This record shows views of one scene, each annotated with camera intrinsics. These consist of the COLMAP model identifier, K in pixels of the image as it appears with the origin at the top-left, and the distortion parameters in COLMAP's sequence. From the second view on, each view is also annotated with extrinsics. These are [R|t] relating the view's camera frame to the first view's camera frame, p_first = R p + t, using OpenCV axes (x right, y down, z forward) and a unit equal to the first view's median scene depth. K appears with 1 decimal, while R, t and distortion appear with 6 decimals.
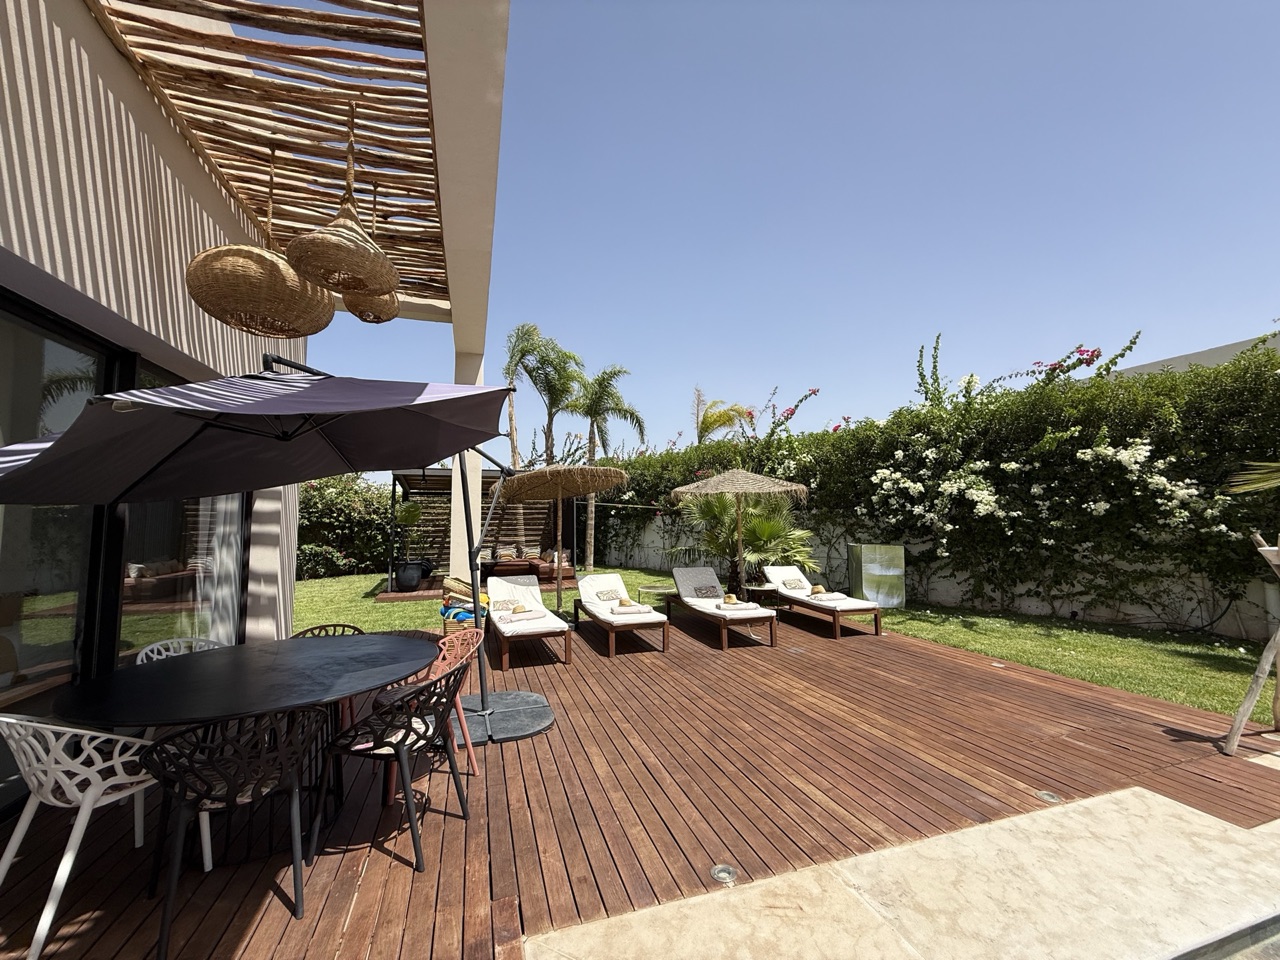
lens RADIAL K [[508.0, 0, 635.9], [0, 508.0, 482.3], [0, 0, 1]] dist [-0.000083, 0.000280]
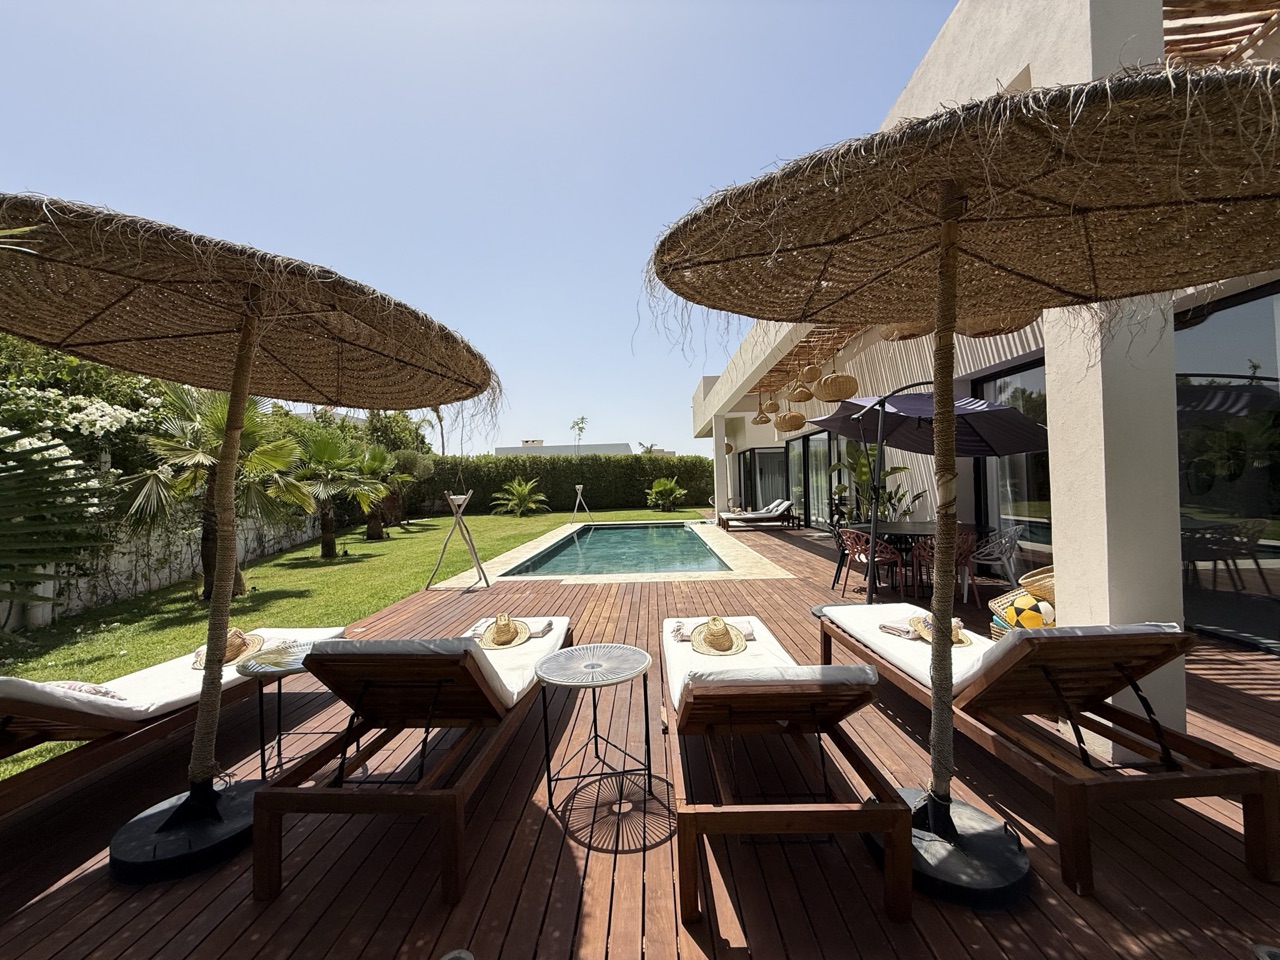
lens RADIAL K [[508.0, 0, 636.1], [0, 508.0, 483.6], [0, 0, 1]] dist [-0.000083, 0.000280]
pose [[-0.942830, 0.039691, 0.330903, -0.079383], [0.013084, 0.996526, -0.082252, 0.099292], [-0.333018, -0.073221, -0.940073, 1.072248]]
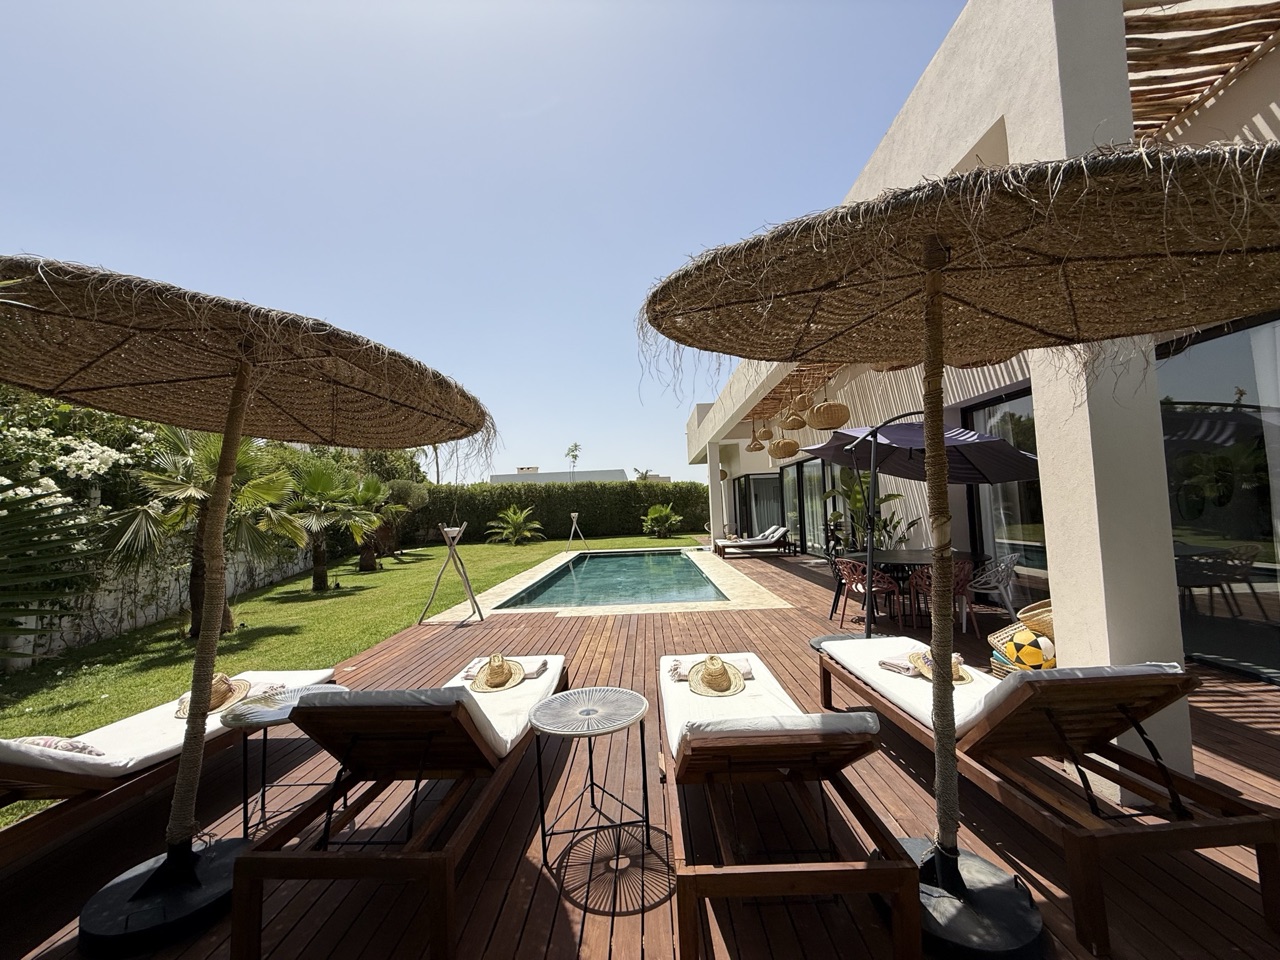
lens RADIAL K [[508.0, 0, 636.2], [0, 508.0, 484.2], [0, 0, 1]] dist [-0.000083, 0.000280]
pose [[-0.945376, 0.065004, 0.319436, -0.079994], [0.024027, 0.991146, -0.130587, 0.091259], [-0.325097, -0.115779, -0.938567, 1.072049]]
